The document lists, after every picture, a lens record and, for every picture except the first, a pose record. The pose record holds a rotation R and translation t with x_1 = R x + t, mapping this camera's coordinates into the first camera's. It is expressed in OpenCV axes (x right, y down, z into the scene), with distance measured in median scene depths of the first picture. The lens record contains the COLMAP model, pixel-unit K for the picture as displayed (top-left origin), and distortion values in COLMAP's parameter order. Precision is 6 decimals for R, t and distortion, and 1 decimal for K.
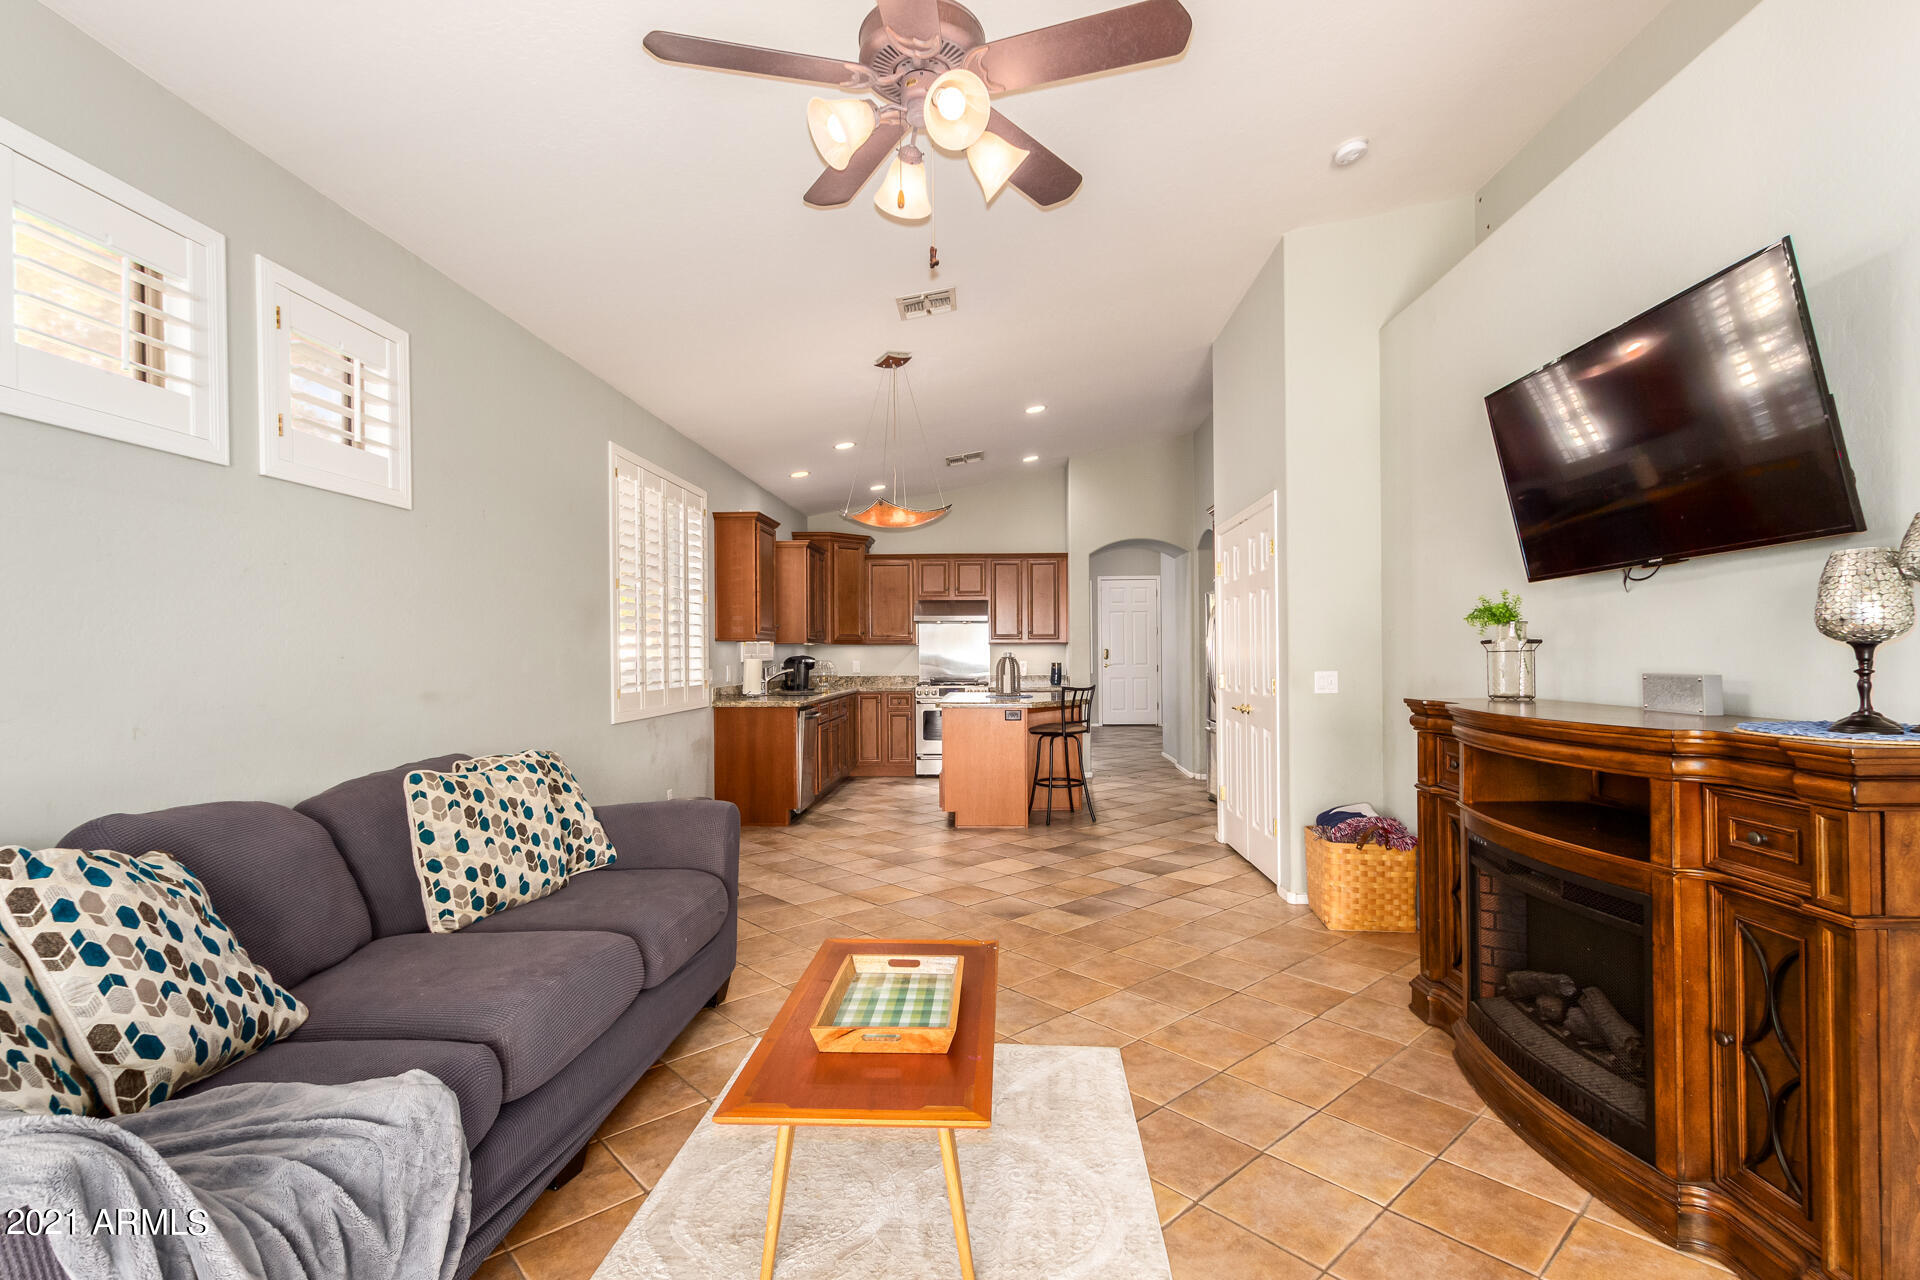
lens RADIAL K [[875.3, 0, 970.0], [0, 875.3, 650.8], [0, 0, 1]] dist [0.008915, -0.004940]
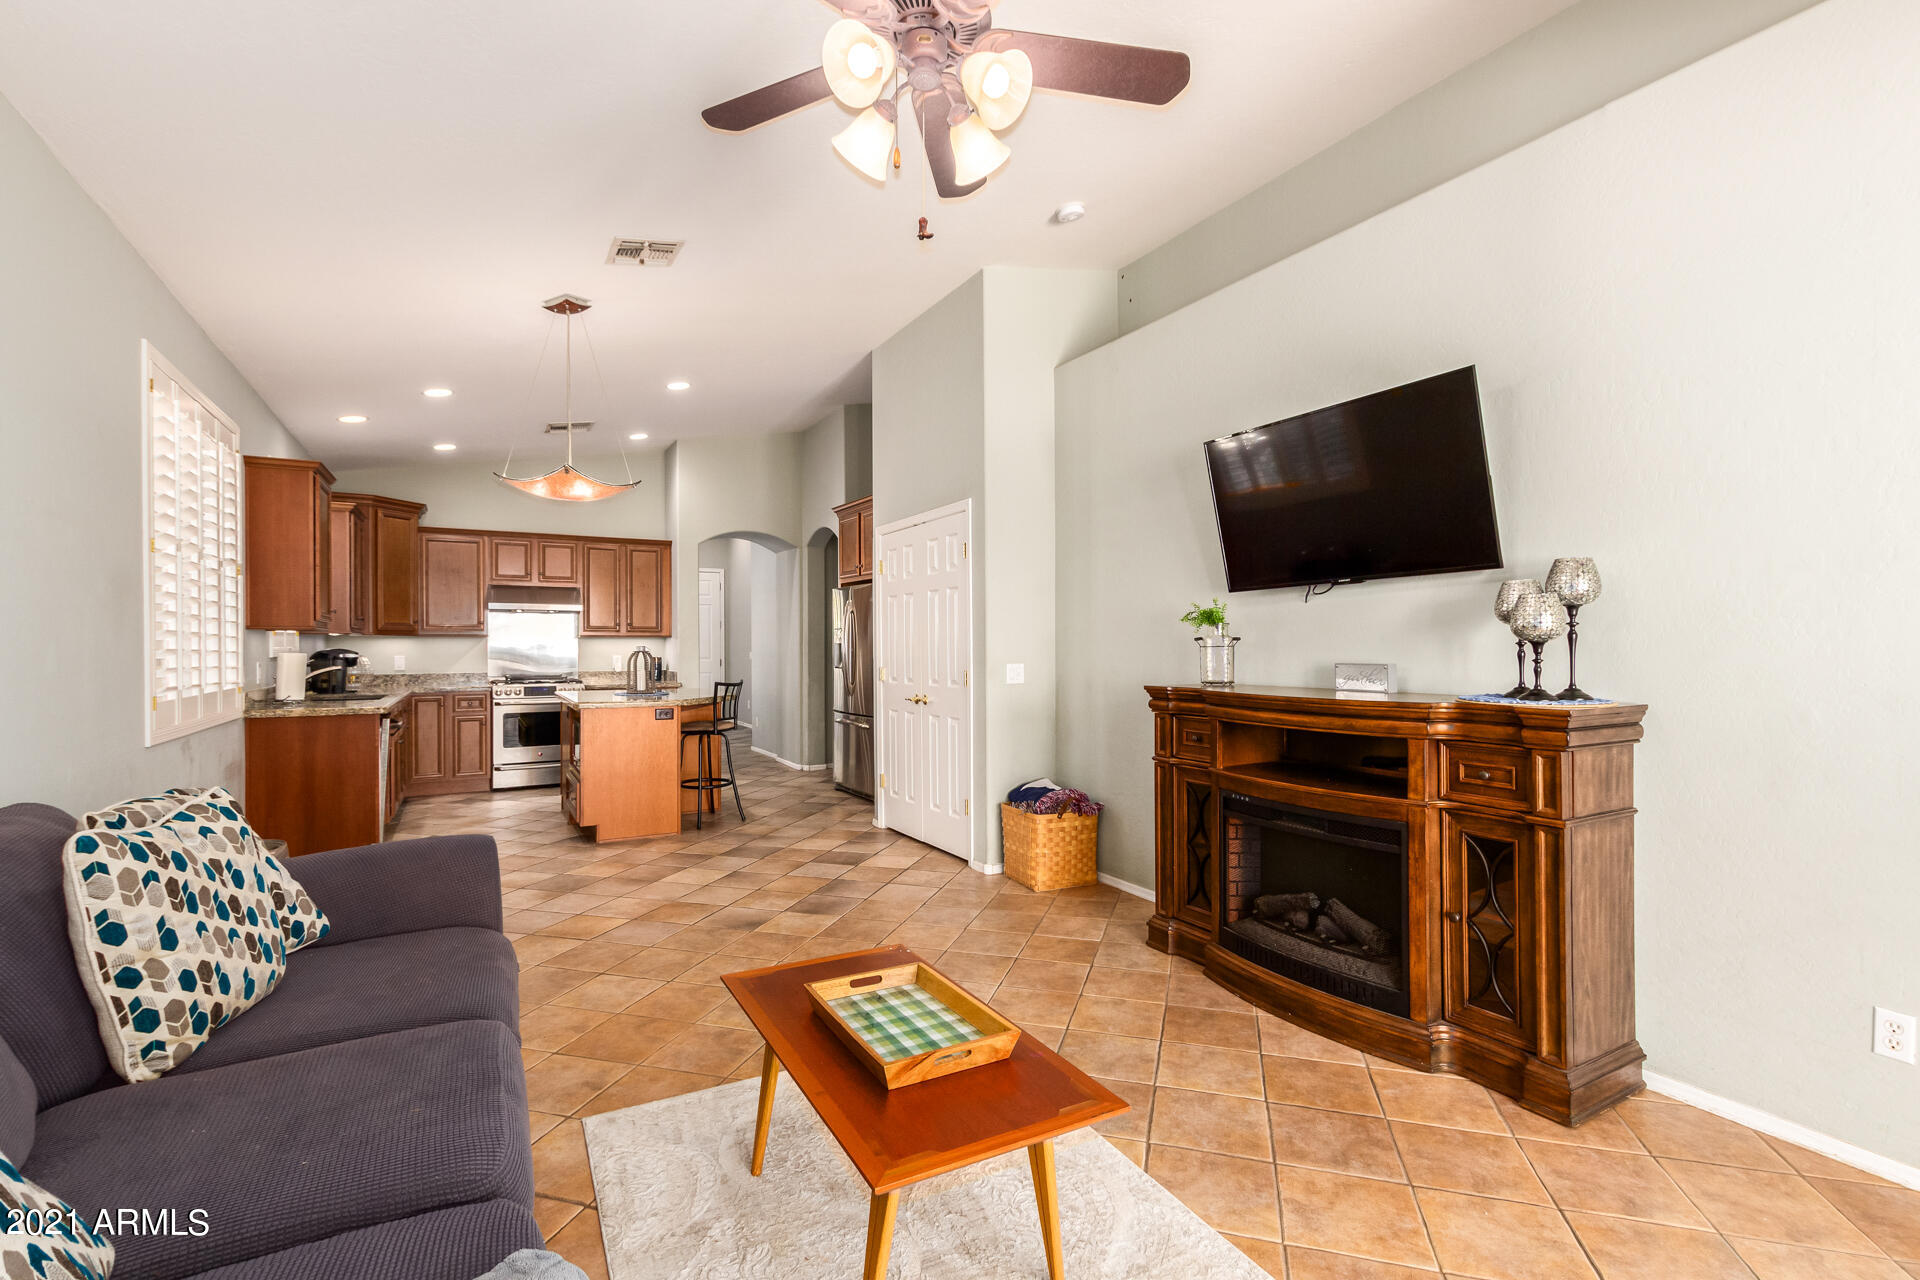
lens RADIAL K [[869.9, 0, 953.4], [0, 869.9, 645.3], [0, 0, 1]] dist [0.015792, -0.011241]
pose [[0.855837, 0.004468, 0.517226, -0.392838], [-0.004393, 0.999989, -0.001369, 0.002259], [-0.517227, -0.001101, 0.855847, 0.137308]]
